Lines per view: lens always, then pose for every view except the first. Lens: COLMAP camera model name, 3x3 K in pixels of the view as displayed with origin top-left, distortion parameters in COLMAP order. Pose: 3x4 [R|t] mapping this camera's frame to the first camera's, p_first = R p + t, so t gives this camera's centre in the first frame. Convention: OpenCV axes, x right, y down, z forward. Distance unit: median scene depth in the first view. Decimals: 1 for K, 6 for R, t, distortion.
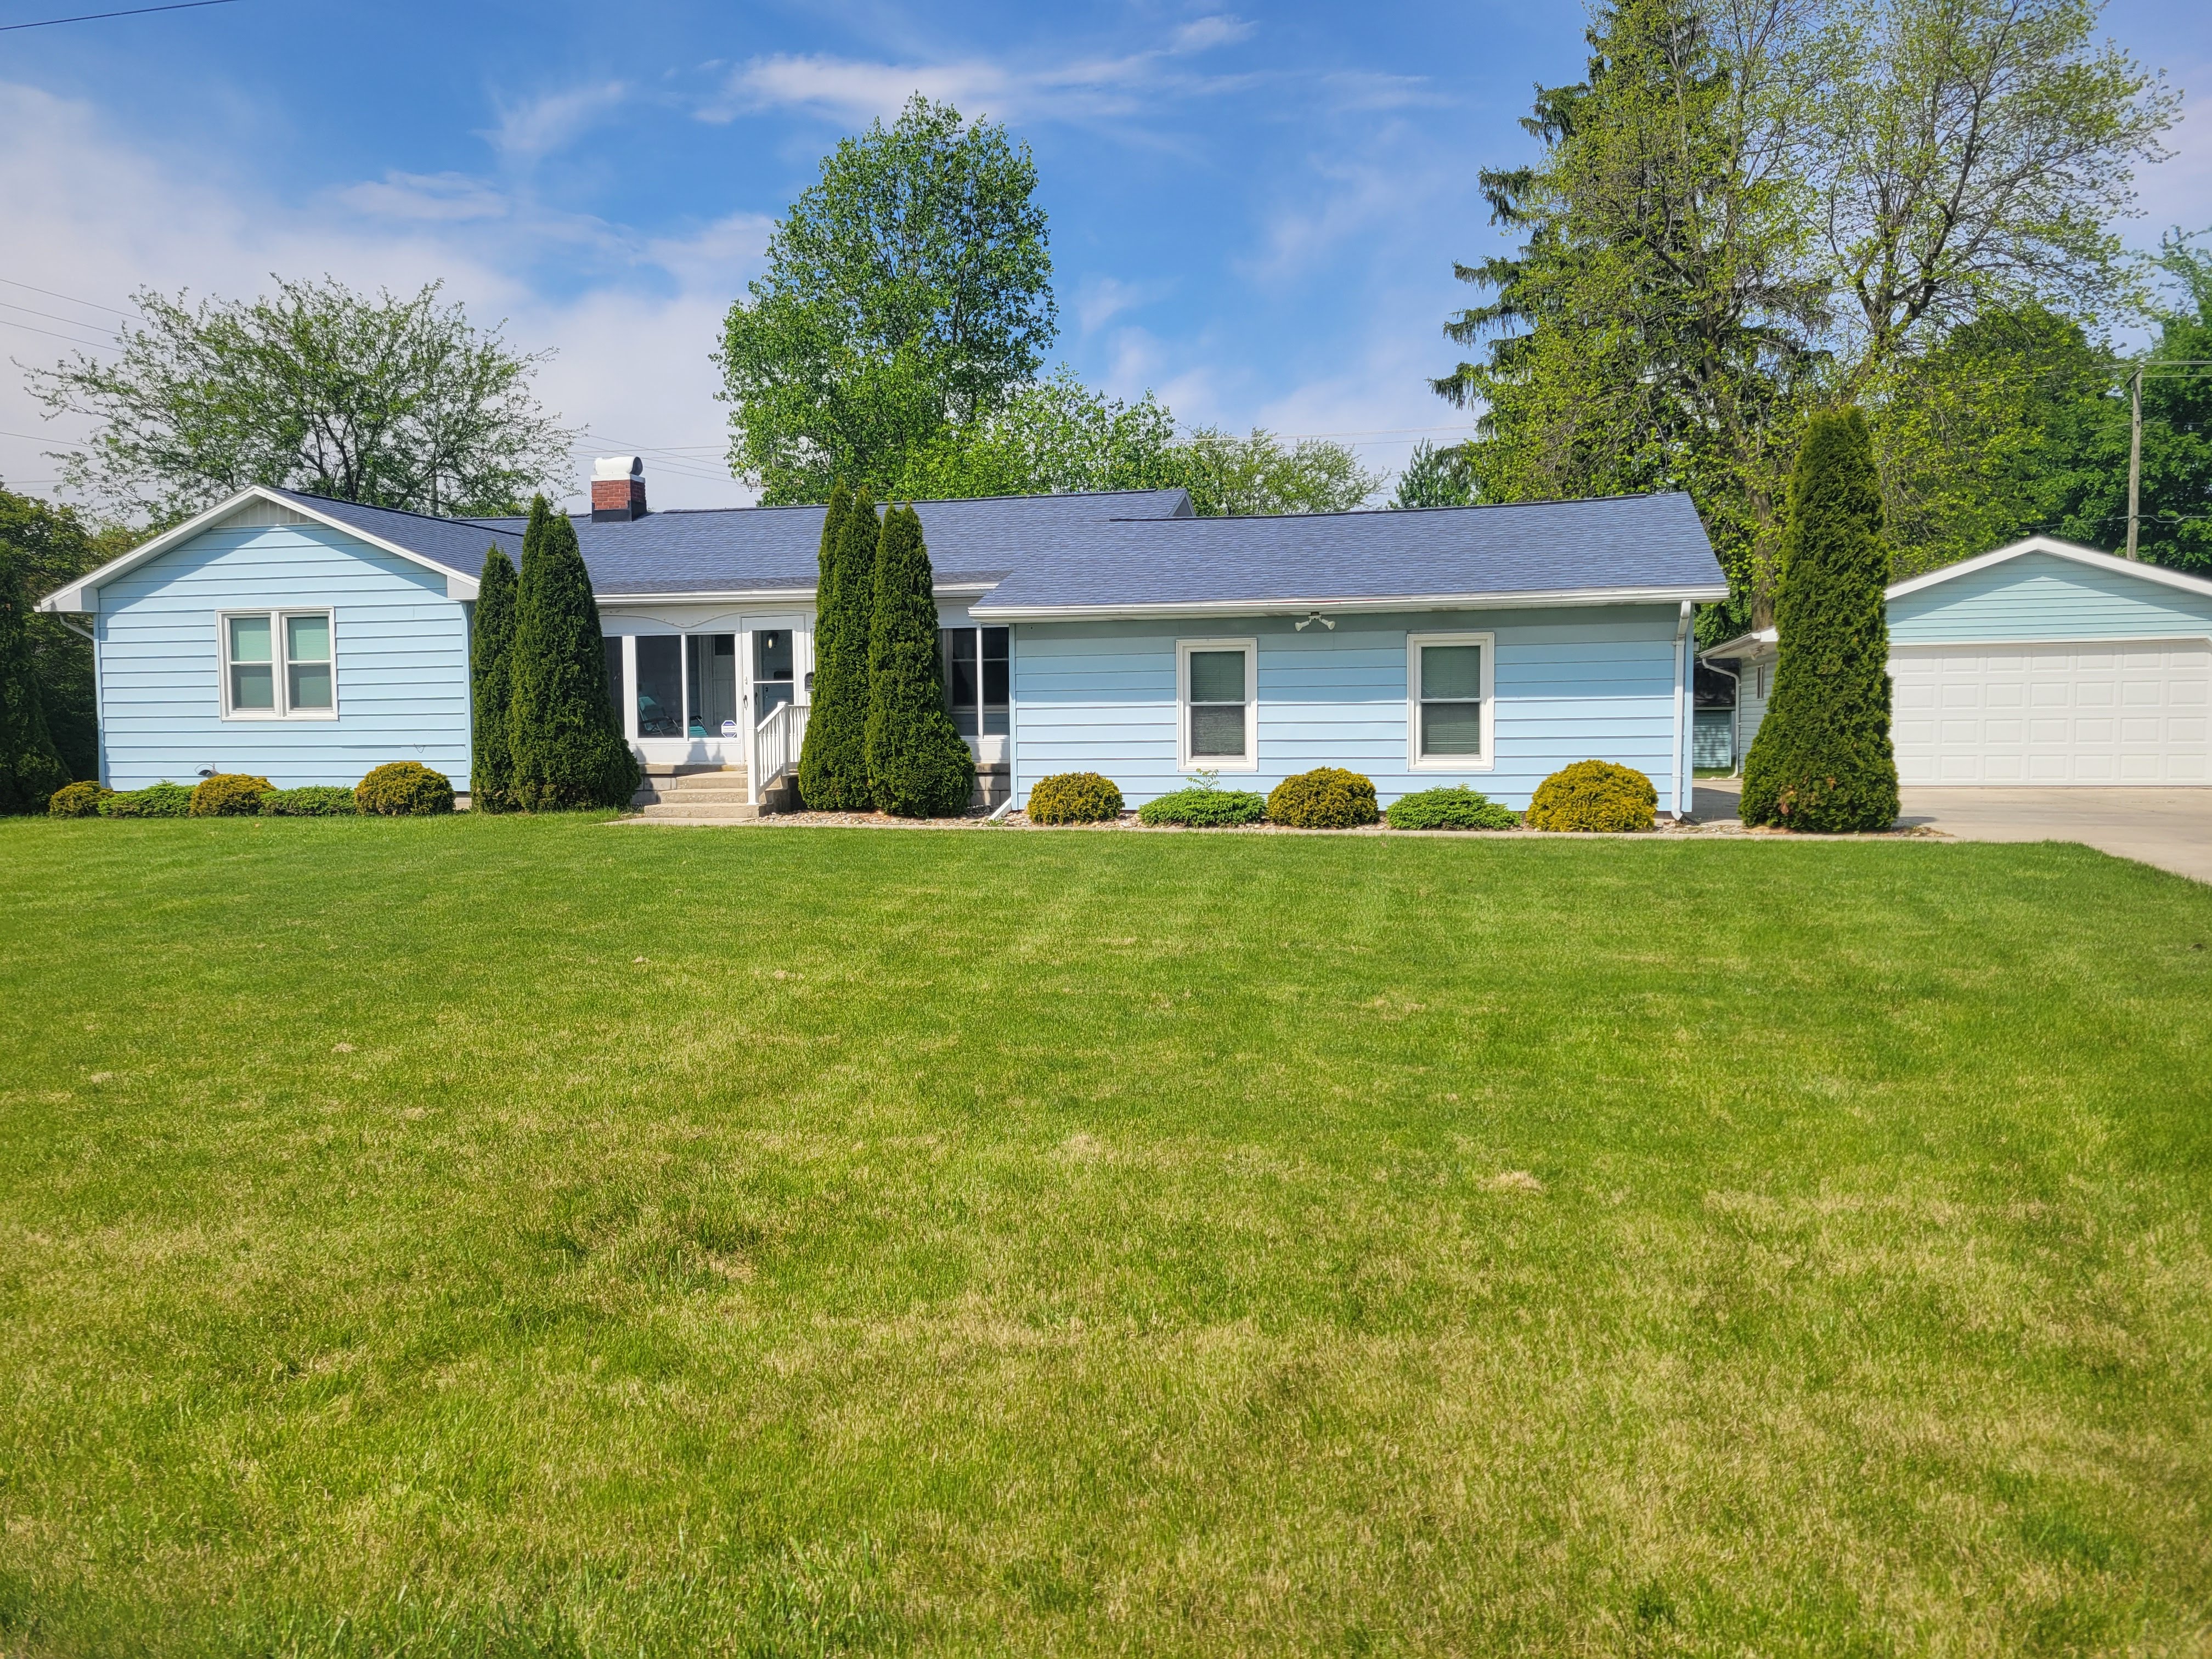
lens RADIAL K [[1653.4, 0, 1106.4], [0, 1653.4, 876.0], [0, 0, 1]] dist [0.039138, 0.003098]
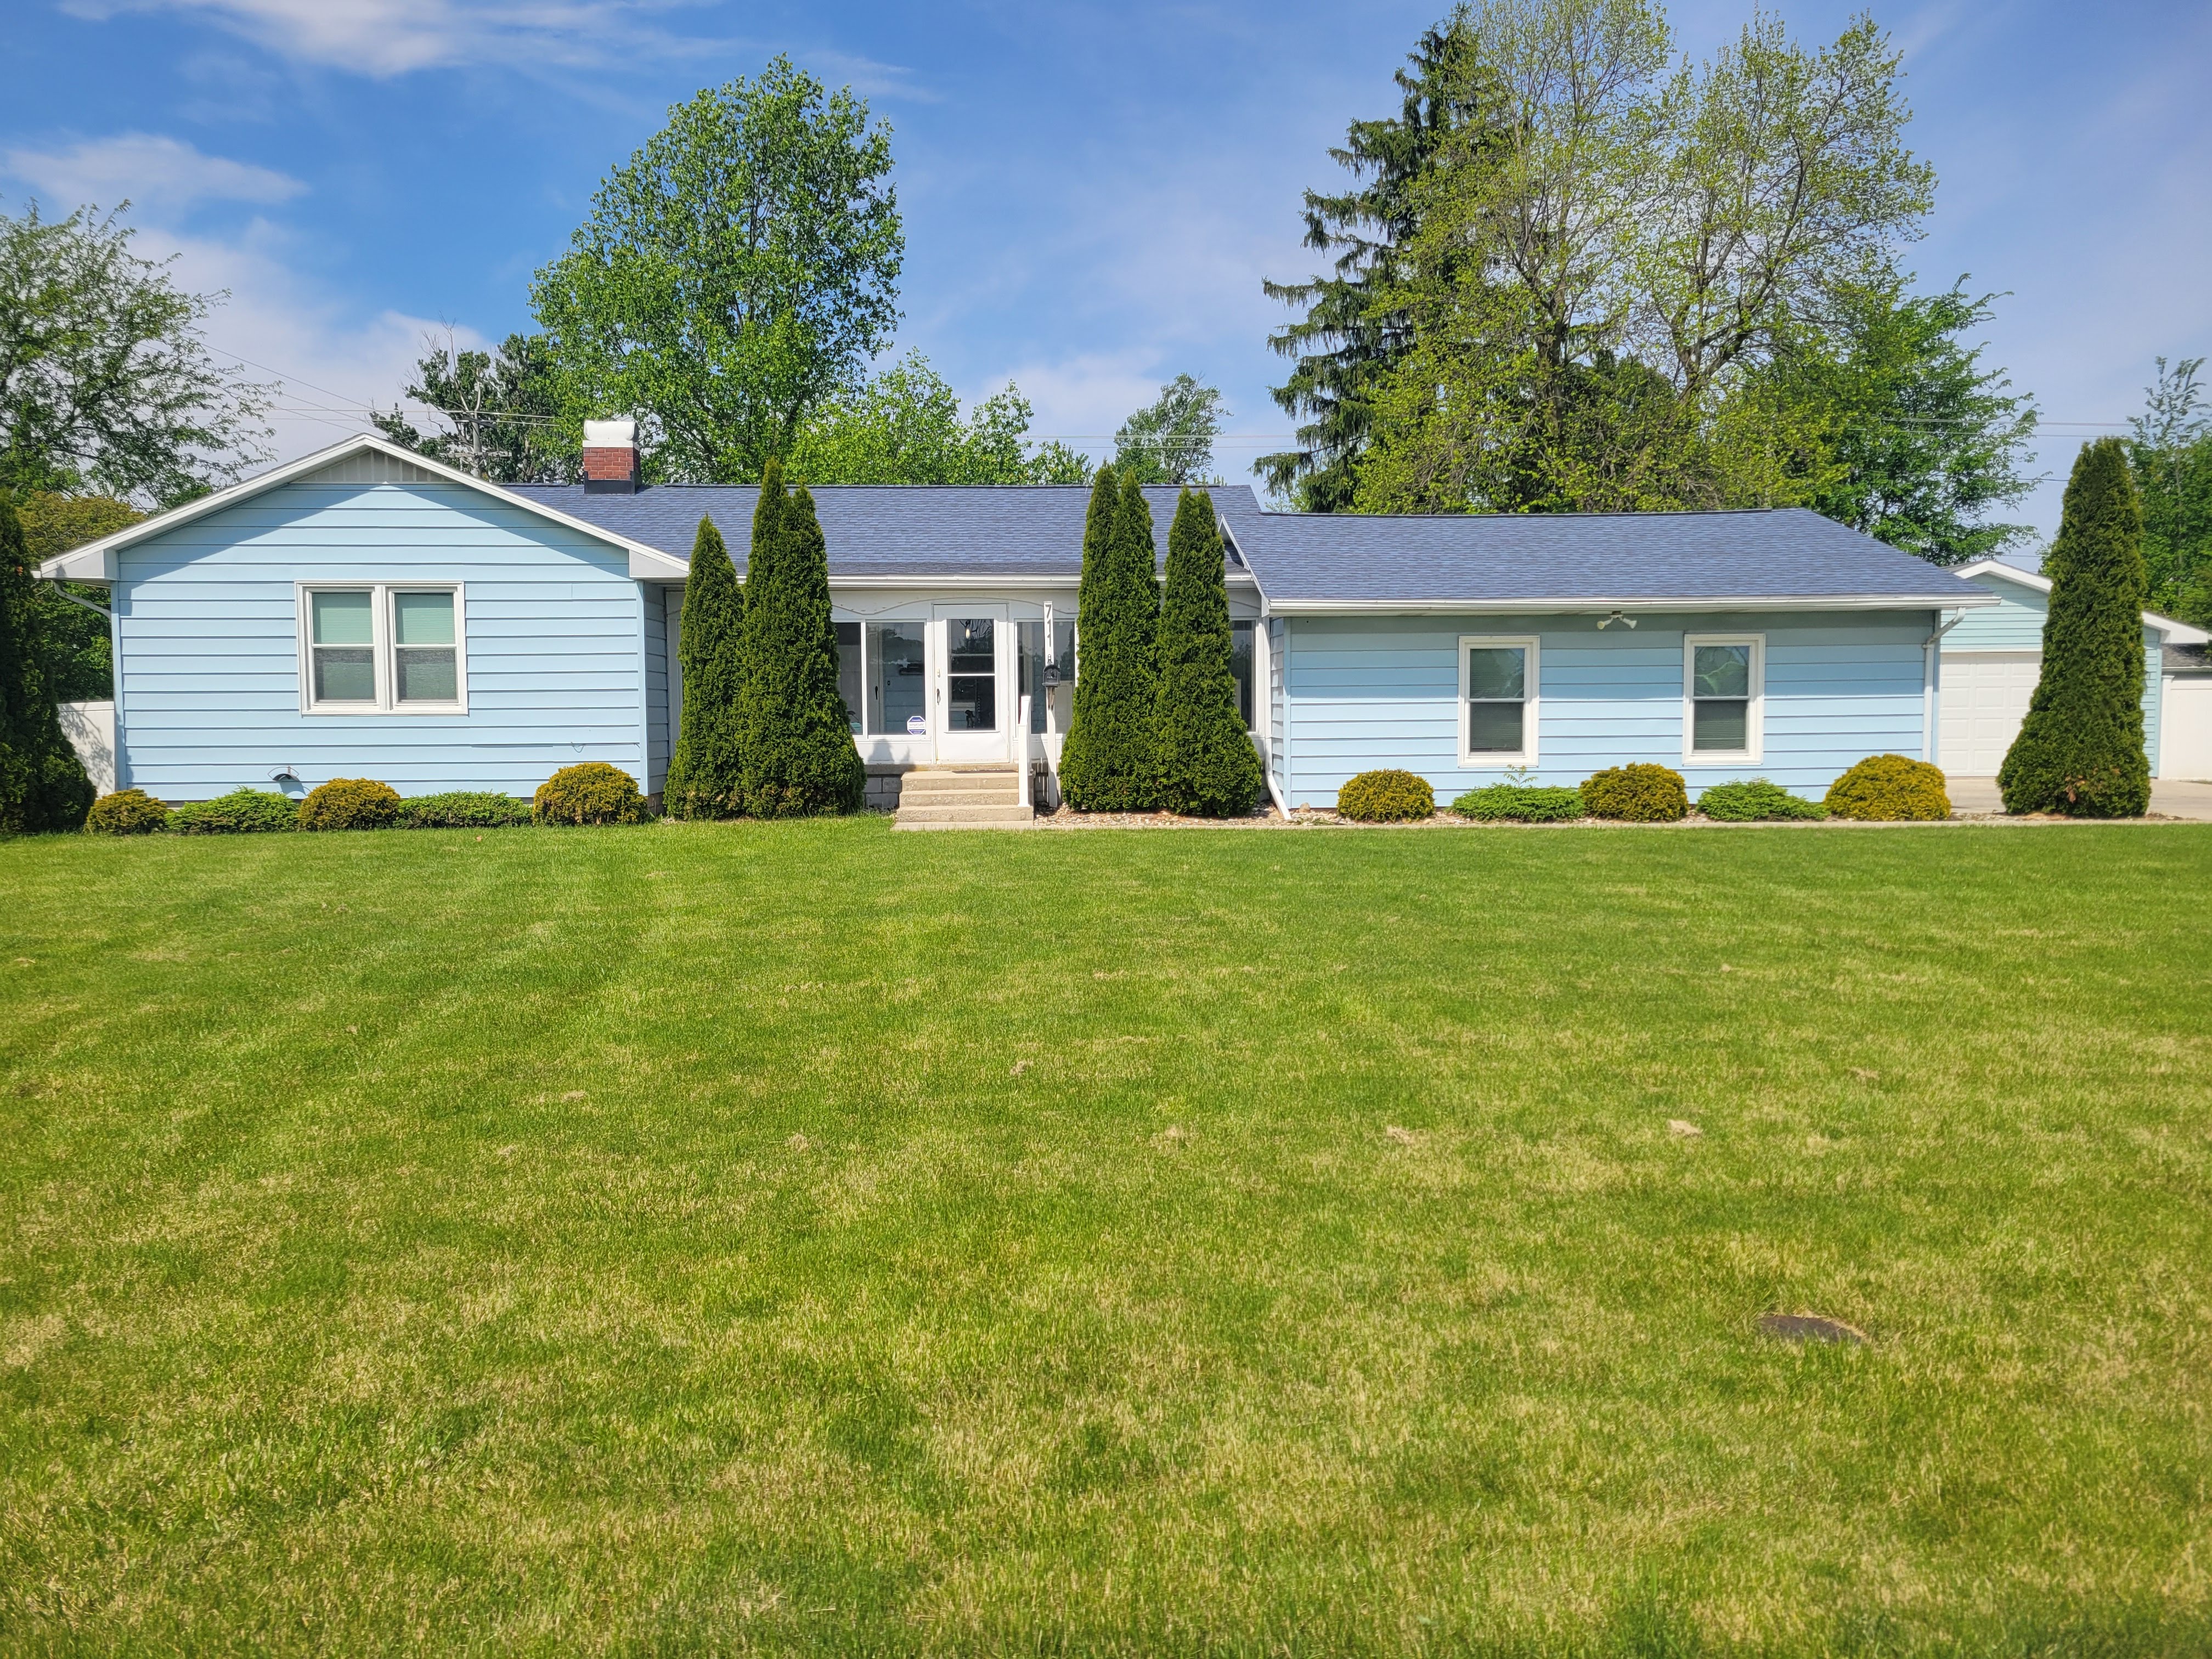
lens RADIAL K [[1678.6, 0, 1106.0], [0, 1678.6, 829.5], [0, 0, 1]] dist [0.052151, 0.002763]
pose [[0.955100, -0.016411, 0.295828, -0.431307], [0.025245, 0.999341, -0.026064, -0.004408], [-0.295206, 0.032362, 0.954885, 0.086895]]
